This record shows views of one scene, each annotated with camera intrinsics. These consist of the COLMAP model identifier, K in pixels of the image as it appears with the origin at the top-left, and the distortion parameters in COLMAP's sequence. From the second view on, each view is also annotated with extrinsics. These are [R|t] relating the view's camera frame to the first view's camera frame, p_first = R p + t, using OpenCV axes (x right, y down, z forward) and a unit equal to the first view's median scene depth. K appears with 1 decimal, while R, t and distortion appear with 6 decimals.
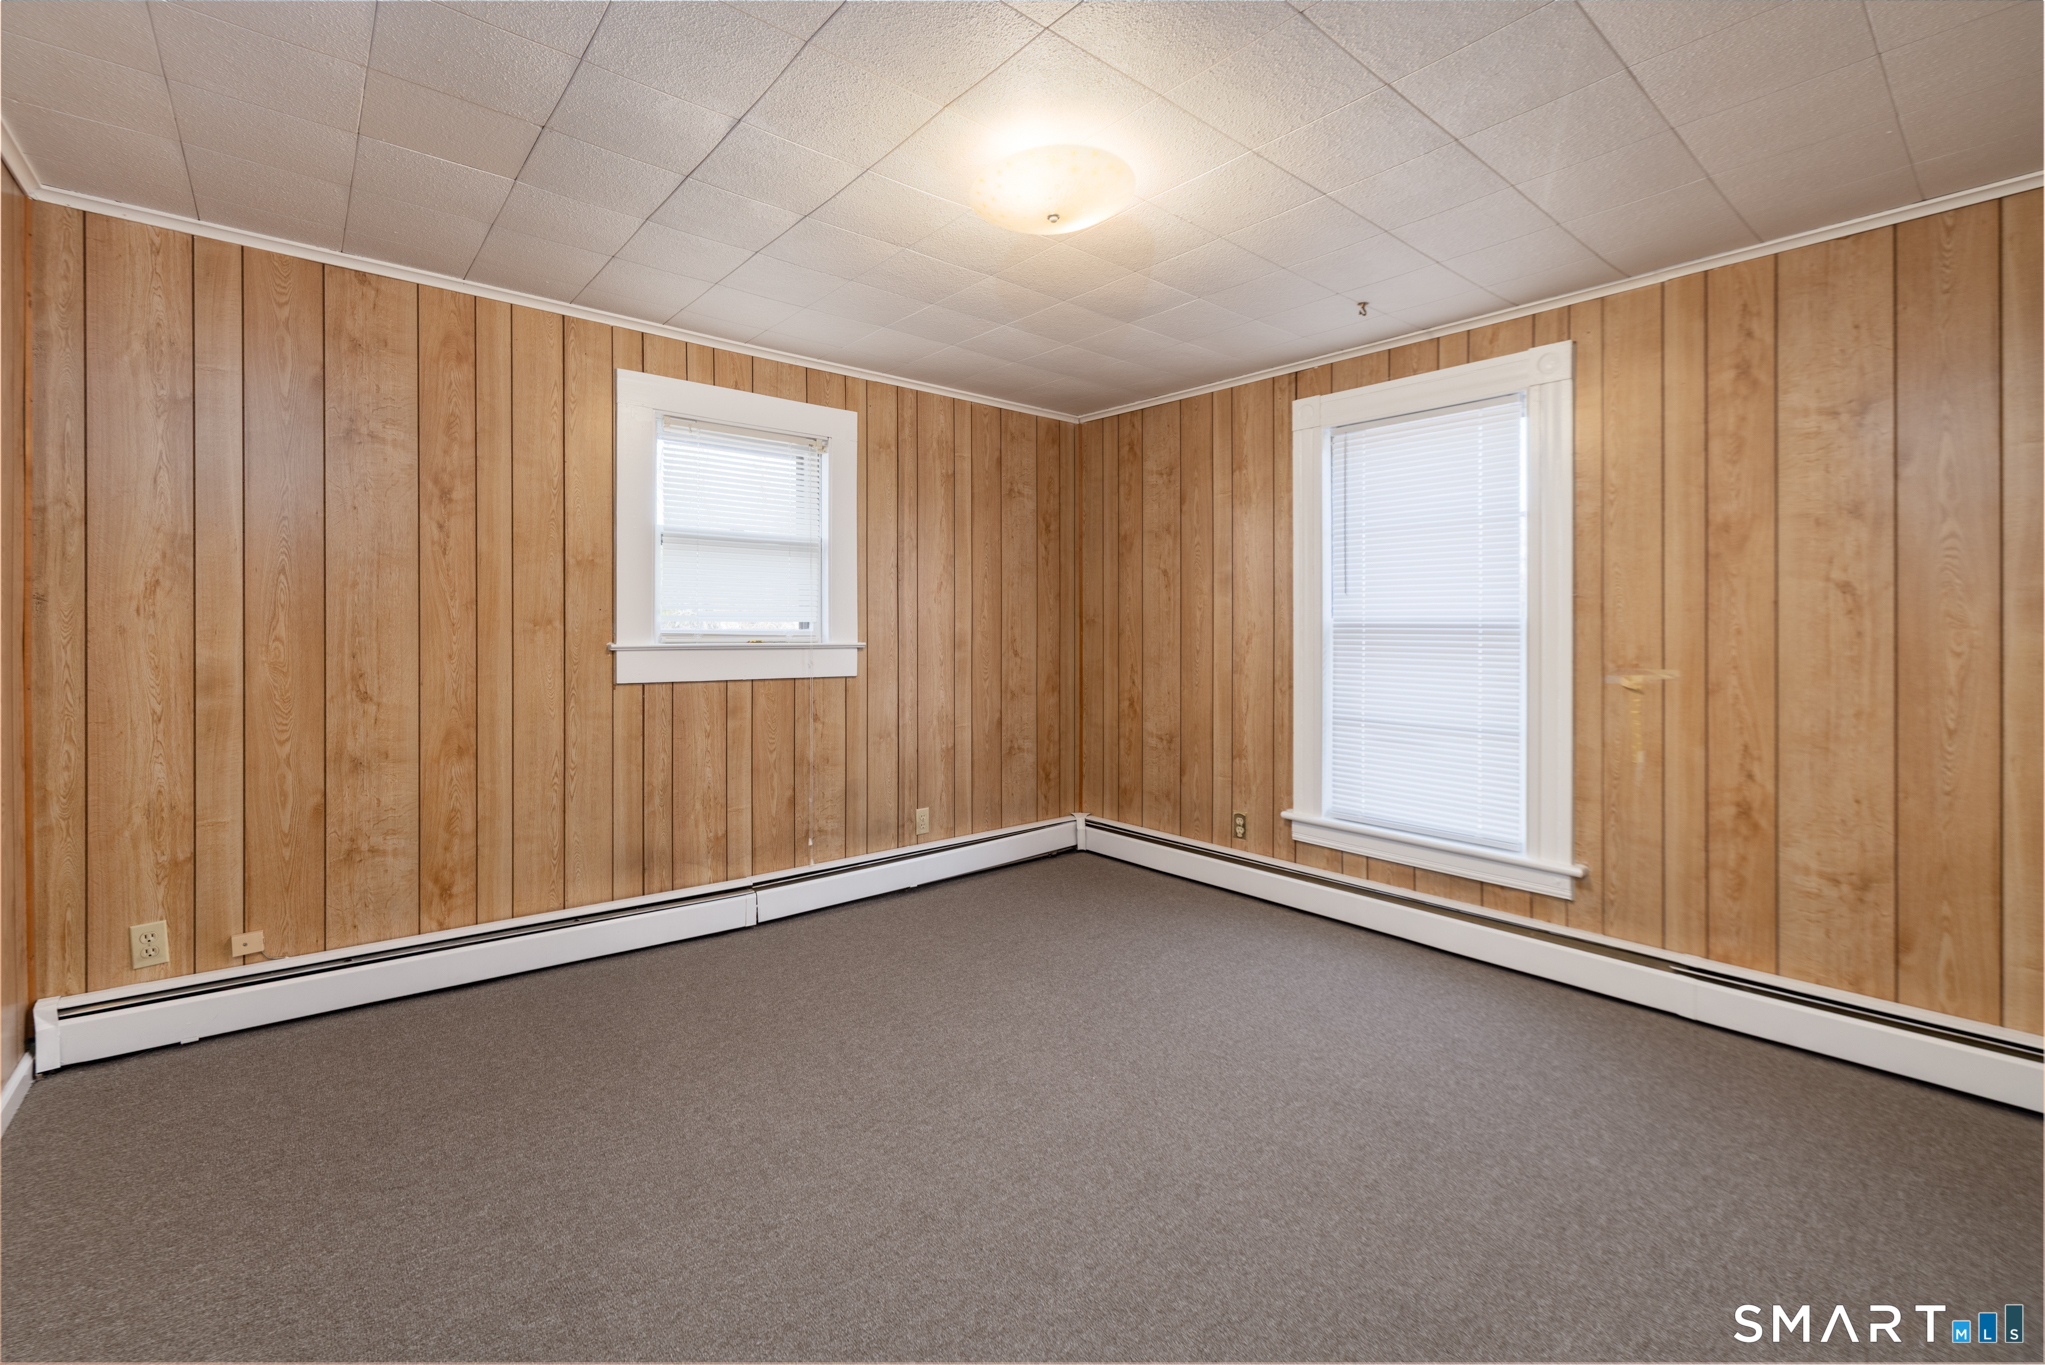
lens RADIAL K [[873.1, 0, 1019.8], [0, 873.1, 675.9], [0, 0, 1]] dist [-0.001970, -0.000108]
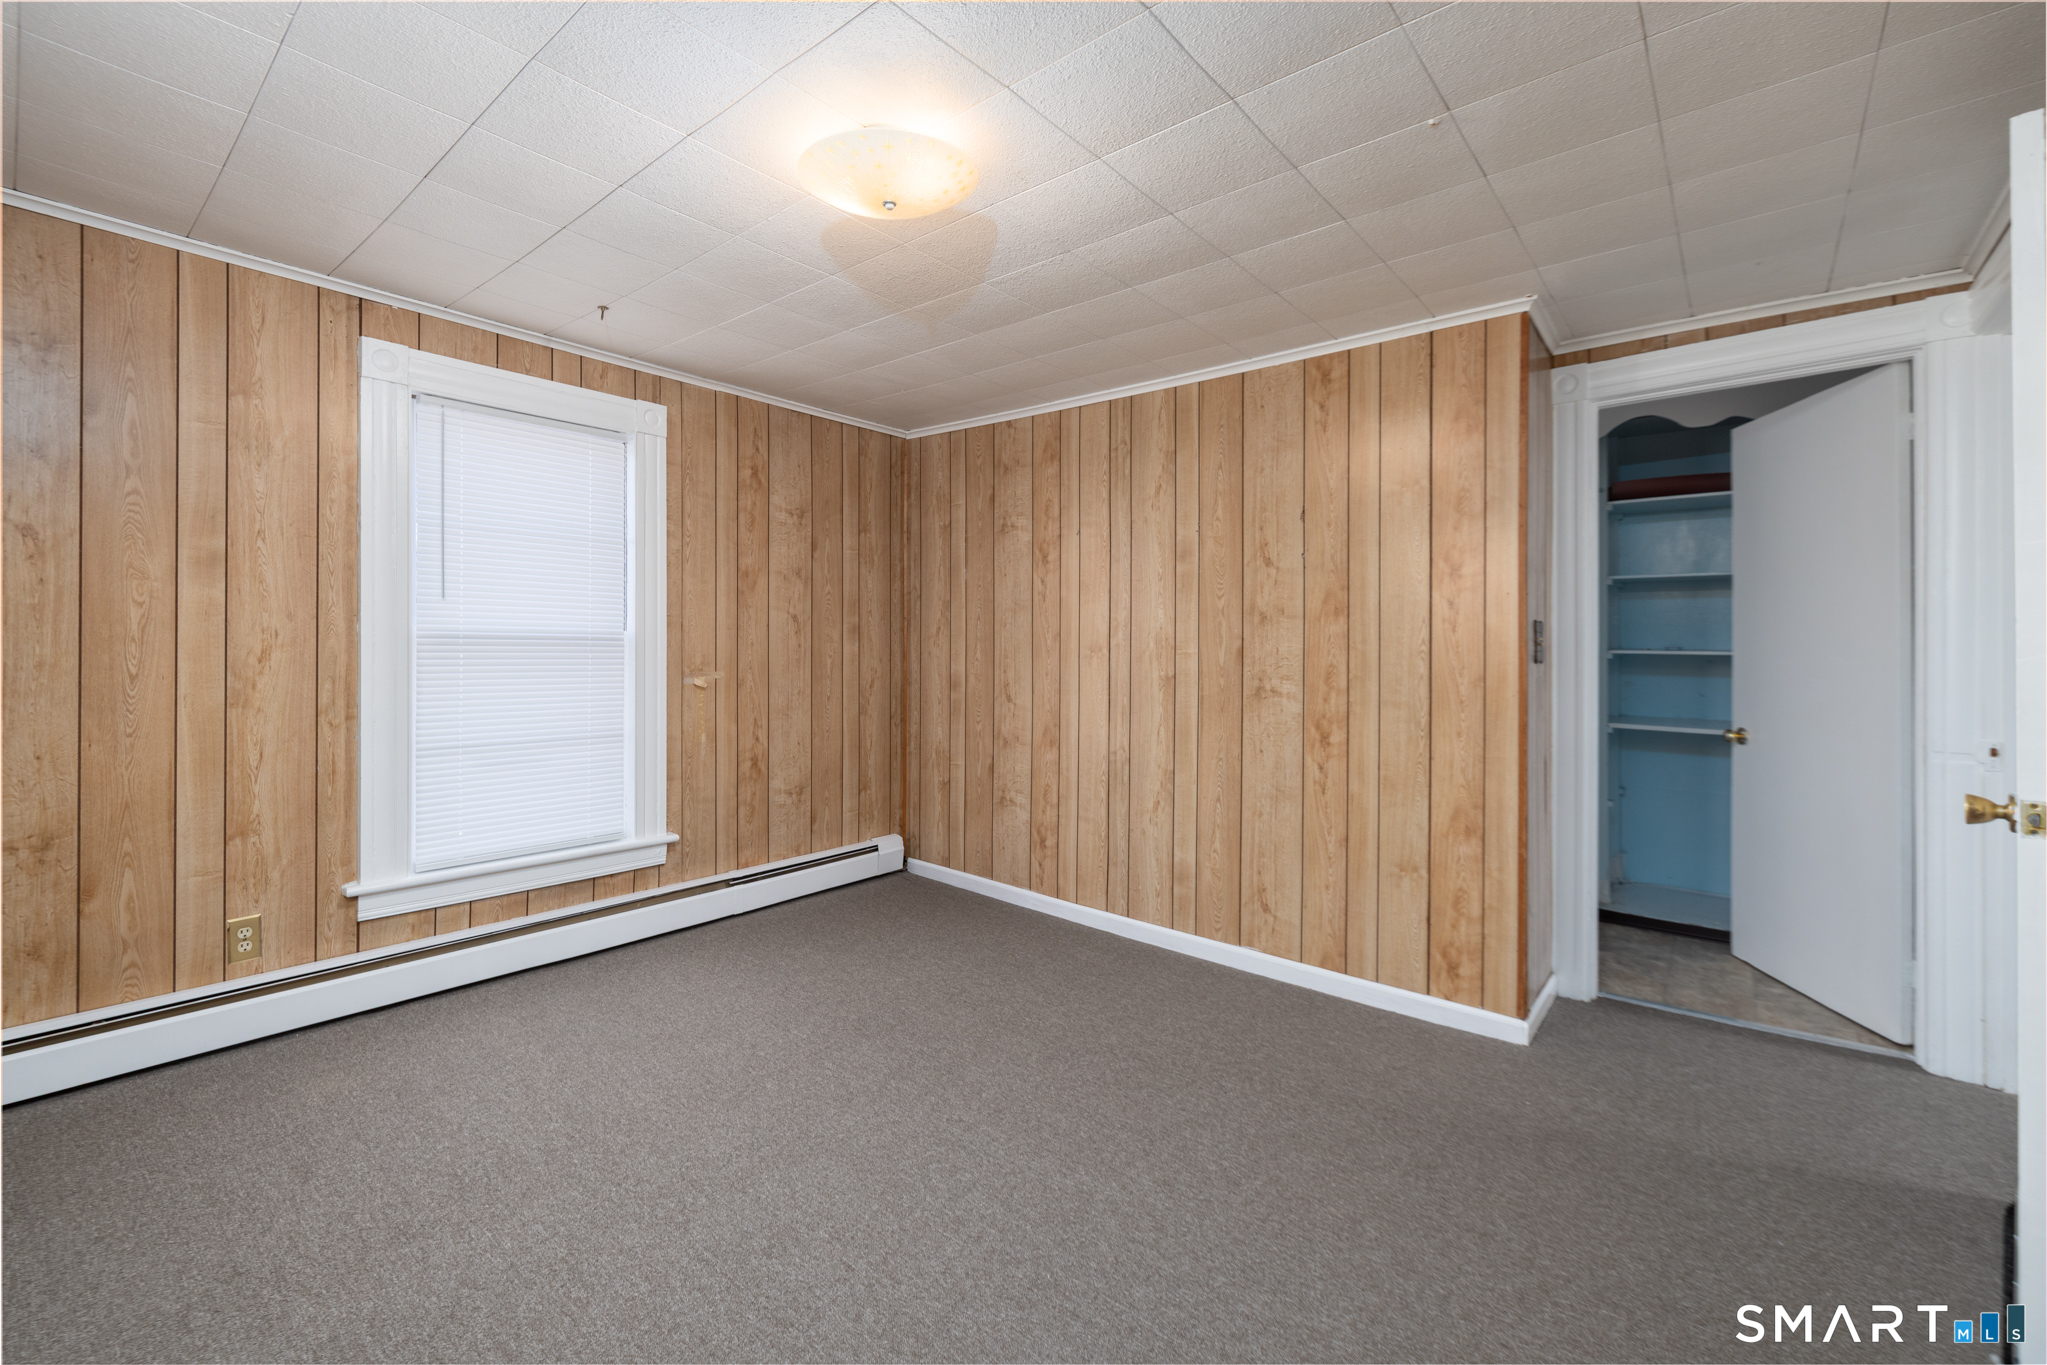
lens RADIAL K [[873.9, 0, 964.2], [0, 873.9, 604.4], [0, 0, 1]] dist [-0.001970, -0.000108]
pose [[-0.143667, -0.000324, 0.989626, -0.617358], [0.003485, 0.999994, 0.000834, -0.102133], [-0.989620, 0.003568, -0.143665, 0.731475]]
